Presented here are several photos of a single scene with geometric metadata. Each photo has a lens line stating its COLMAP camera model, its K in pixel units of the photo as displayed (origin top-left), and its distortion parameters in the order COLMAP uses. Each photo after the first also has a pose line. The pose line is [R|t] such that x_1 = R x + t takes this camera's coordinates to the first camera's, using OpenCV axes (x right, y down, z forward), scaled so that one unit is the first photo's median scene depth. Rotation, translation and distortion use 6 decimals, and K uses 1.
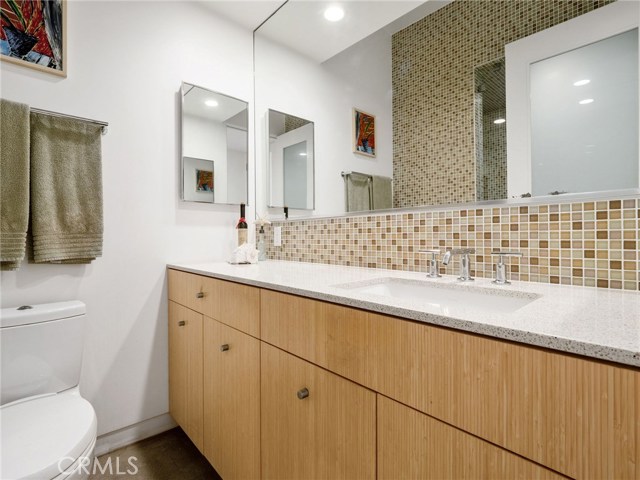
lens RADIAL K [[307.7, 0, 316.8], [0, 307.7, 236.7], [0, 0, 1]] dist [0.001293, -0.000782]
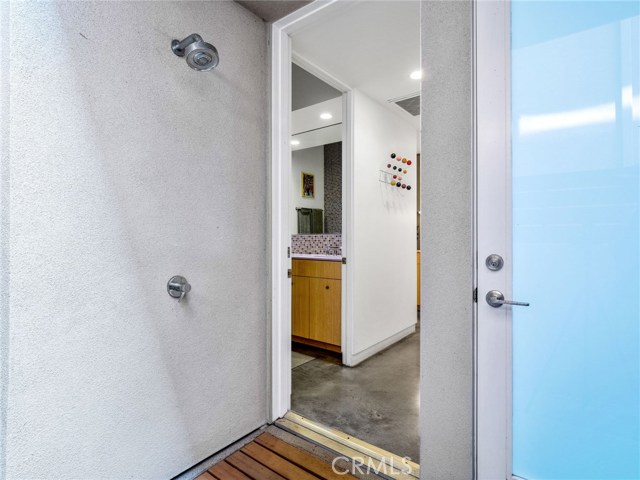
lens RADIAL K [[336.1, 0, 320.0], [0, 336.1, 240.0], [0, 0, 1]] dist [0.000292, -0.000504]
pose [[0.982833, 0.002788, 0.184476, -0.220572], [-0.003687, 0.999983, 0.004530, -0.030915], [-0.184460, -0.005133, 0.982827, -1.509715]]
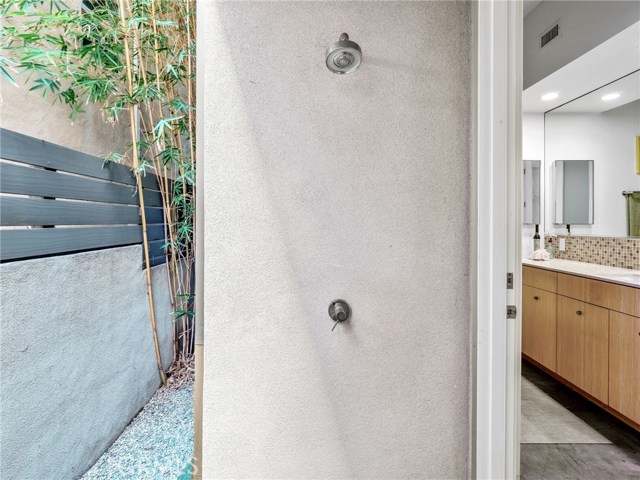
lens RADIAL K [[343.6, 0, 317.3], [0, 343.6, 224.1], [0, 0, 1]] dist [-0.000740, -0.001601]
pose [[0.756534, 0.012933, -0.653827, 0.080479], [-0.007198, 0.999909, 0.011450, -0.124481], [0.653915, -0.003956, 0.756558, -1.245312]]
